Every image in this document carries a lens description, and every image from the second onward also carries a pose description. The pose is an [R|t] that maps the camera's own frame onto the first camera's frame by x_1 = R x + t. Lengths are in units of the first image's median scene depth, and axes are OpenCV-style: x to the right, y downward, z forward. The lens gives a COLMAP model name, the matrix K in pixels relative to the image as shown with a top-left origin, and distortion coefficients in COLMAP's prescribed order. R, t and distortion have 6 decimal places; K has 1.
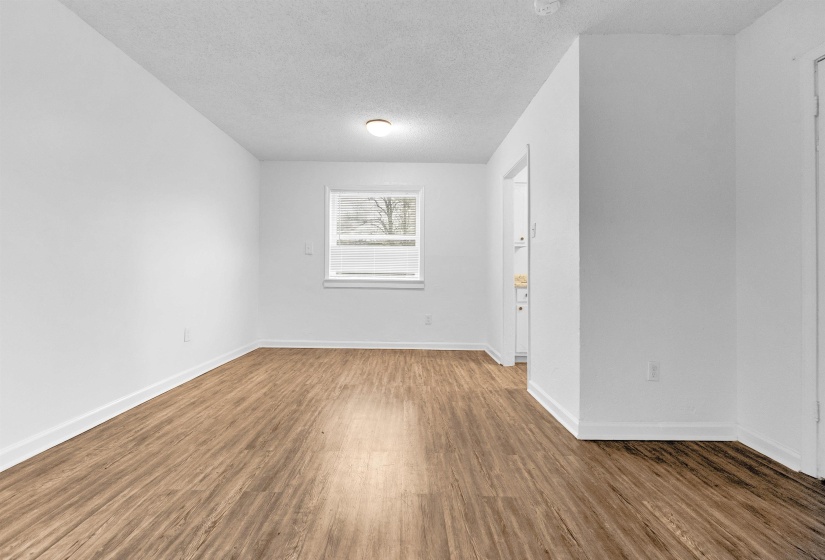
lens RADIAL K [[362.9, 0, 405.4], [0, 362.9, 273.2], [0, 0, 1]] dist [-0.007326, 0.001450]
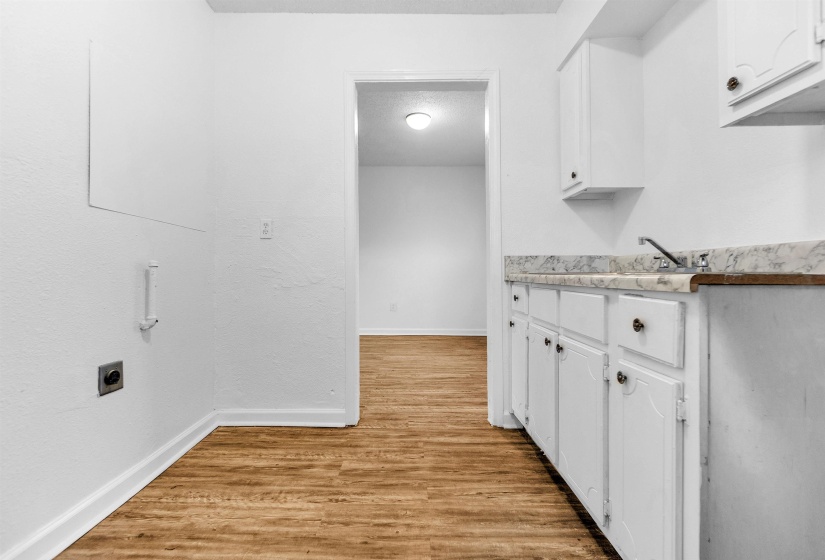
lens RADIAL K [[362.9, 0, 412.0], [0, 362.9, 275.0], [0, 0, 1]] dist [-0.007326, 0.001450]
pose [[0.002682, -0.009248, -0.999954, 1.290600], [0.005446, 0.999943, -0.009233, 0.052344], [0.999982, -0.005421, 0.002732, 1.346947]]
